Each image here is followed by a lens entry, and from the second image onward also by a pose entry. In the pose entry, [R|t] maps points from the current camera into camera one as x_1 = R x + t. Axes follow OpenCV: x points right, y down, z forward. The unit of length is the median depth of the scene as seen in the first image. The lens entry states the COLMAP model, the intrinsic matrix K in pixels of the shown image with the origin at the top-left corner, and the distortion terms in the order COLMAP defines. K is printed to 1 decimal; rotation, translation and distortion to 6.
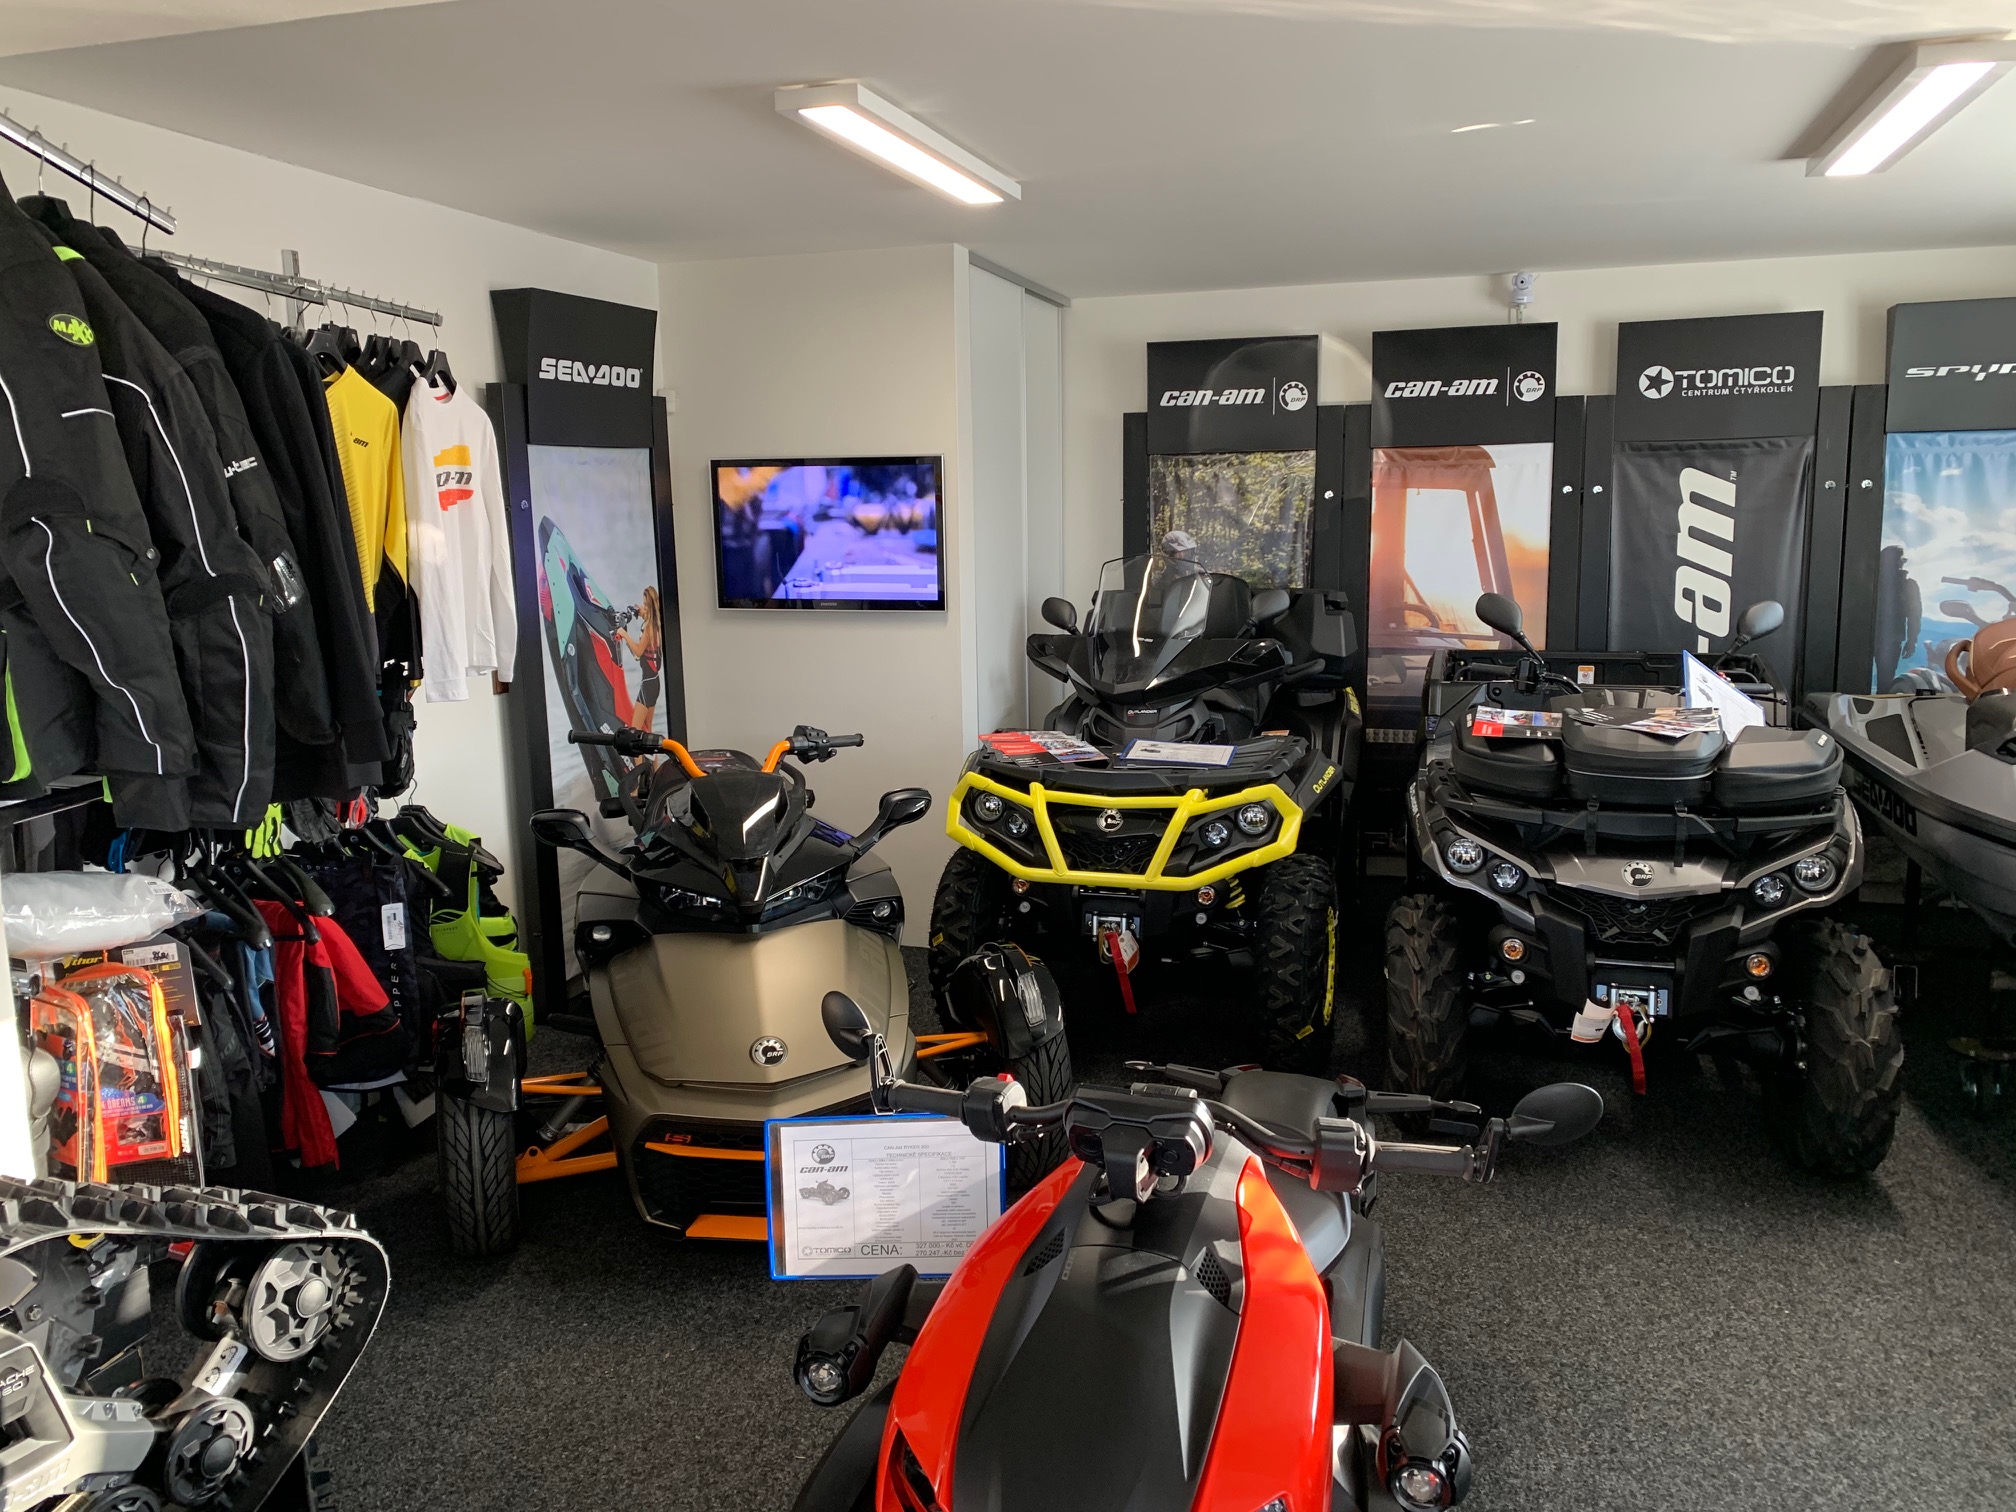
lens RADIAL K [[1477.1, 0, 1010.1], [0, 1477.1, 744.8], [0, 0, 1]] dist [-0.001192, -0.013385]
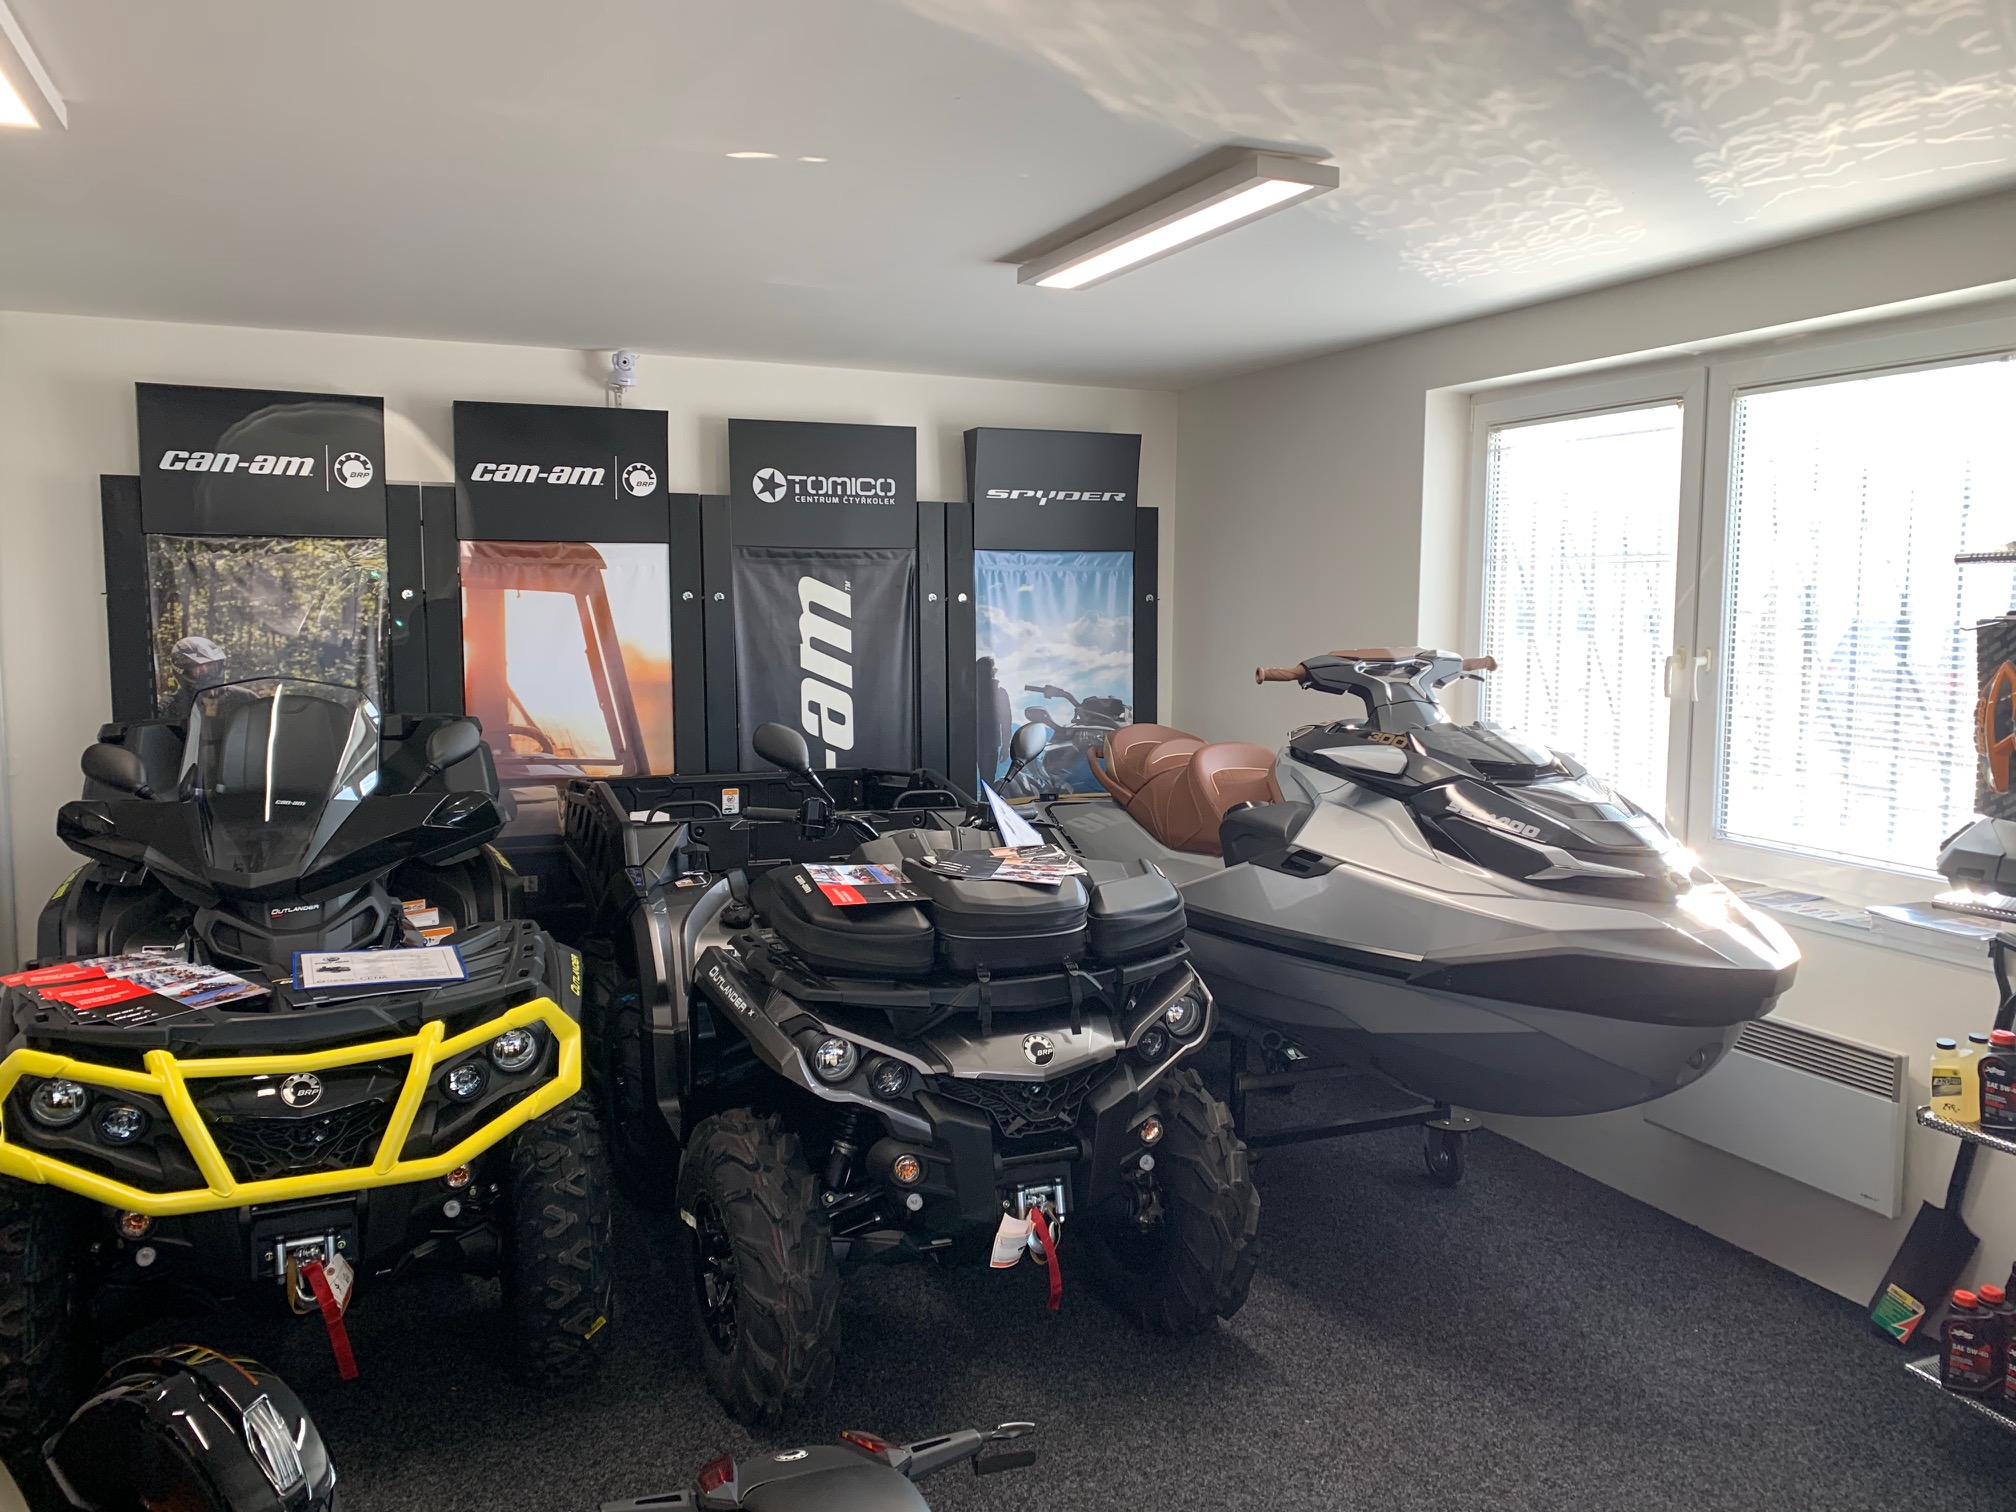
lens RADIAL K [[1477.1, 0, 1010.1], [0, 1477.1, 744.8], [0, 0, 1]] dist [-0.001192, -0.013385]
pose [[0.749281, -0.040826, 0.660993, -0.080845], [0.085887, 0.995659, -0.035862, -0.033385], [-0.656660, 0.083642, 0.749535, 0.205955]]
